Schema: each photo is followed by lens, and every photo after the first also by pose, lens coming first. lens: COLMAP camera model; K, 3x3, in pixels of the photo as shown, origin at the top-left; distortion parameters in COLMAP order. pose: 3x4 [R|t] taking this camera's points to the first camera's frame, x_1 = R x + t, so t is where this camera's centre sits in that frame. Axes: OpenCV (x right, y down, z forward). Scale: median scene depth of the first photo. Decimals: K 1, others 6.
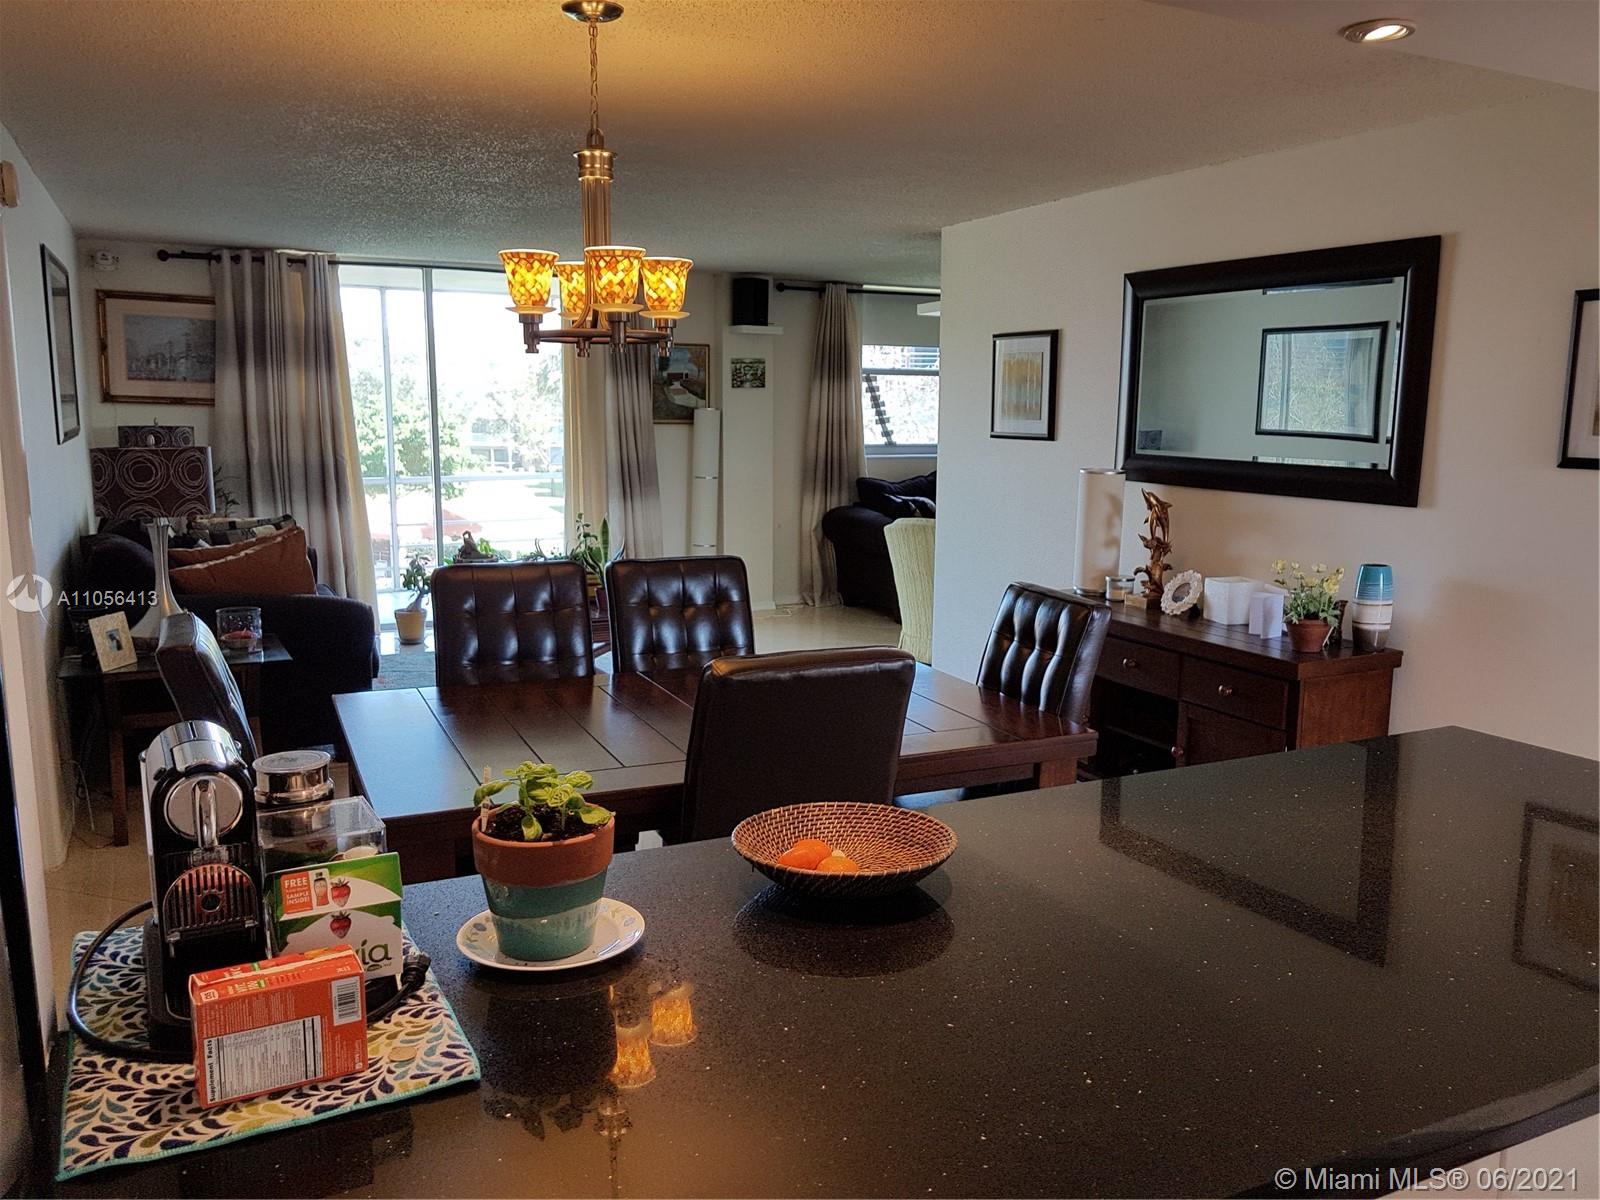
lens RADIAL K [[1243.4, 0, 836.3], [0, 1243.4, 619.9], [0, 0, 1]] dist [0.012153, -0.001317]
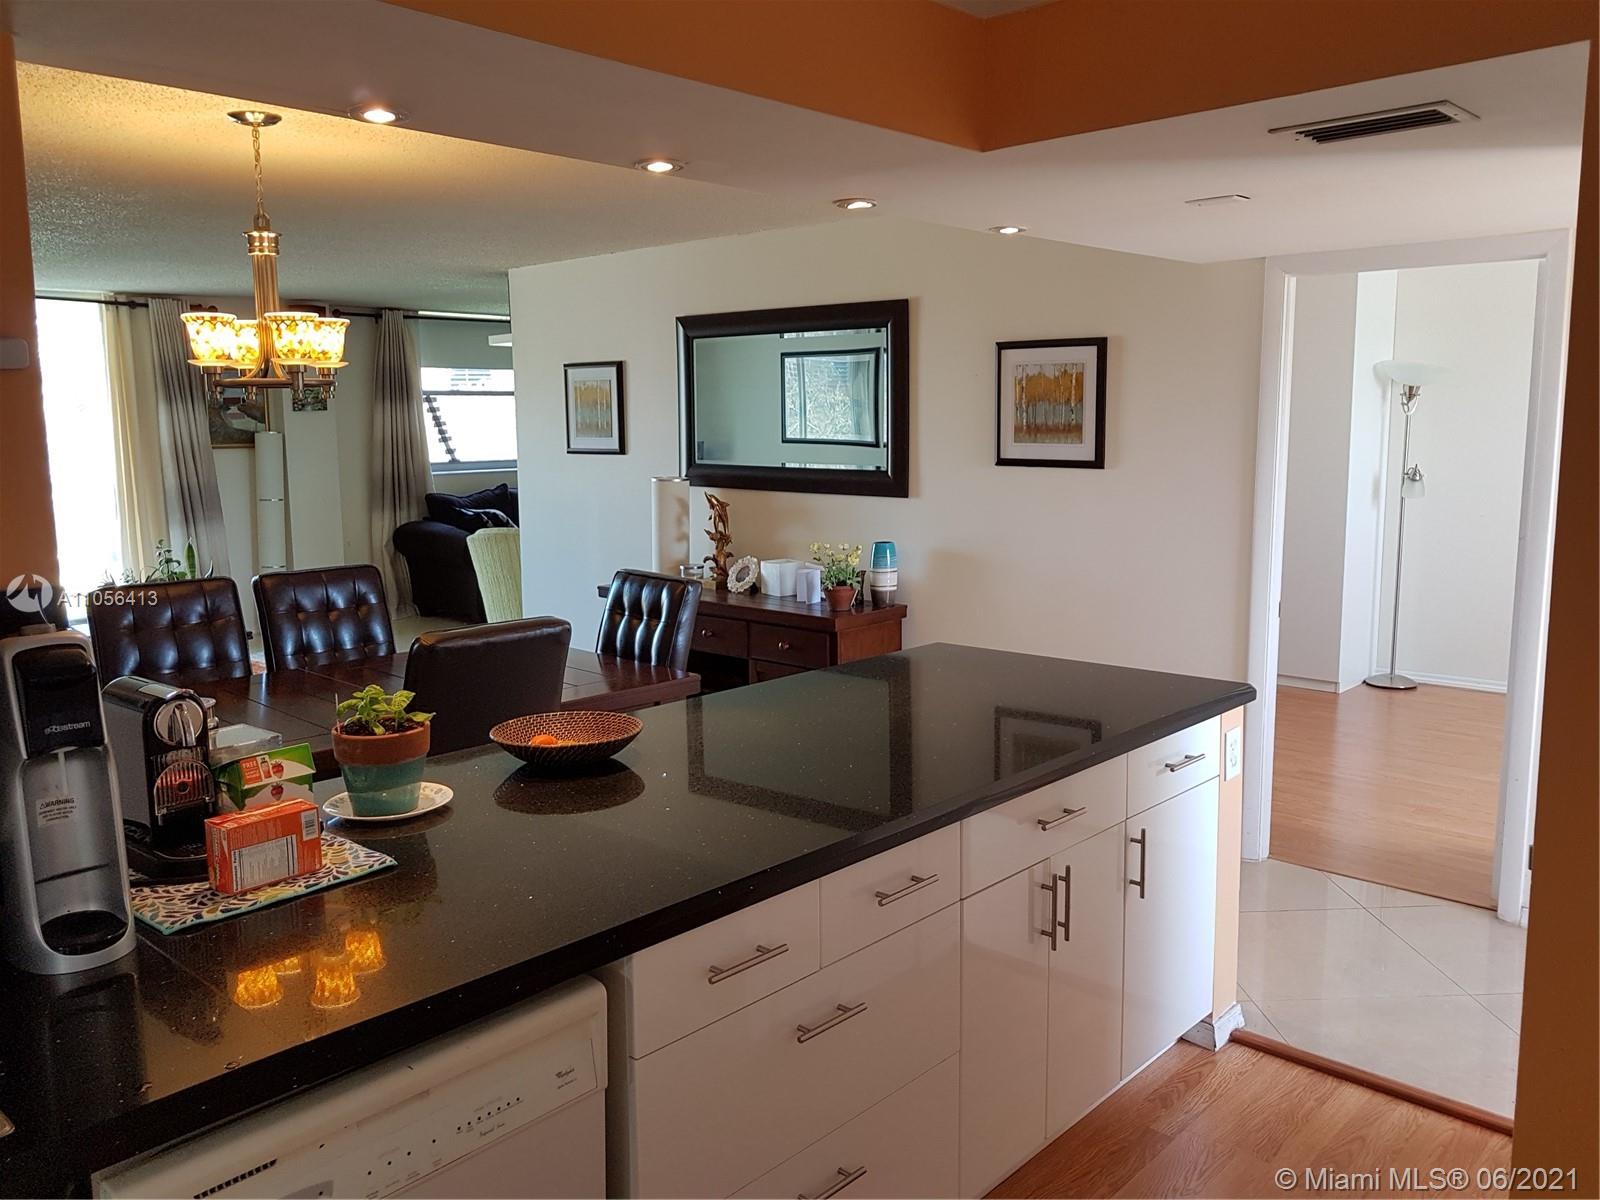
lens RADIAL K [[1242.1, 0, 800.0], [0, 1242.1, 600.0], [0, 0, 1]] dist [-0.033953, -0.001336]
pose [[0.941744, -0.067508, 0.329485, -0.078989], [0.075070, 0.997125, -0.010269, 0.020838], [-0.327845, 0.034405, 0.944105, -0.189444]]
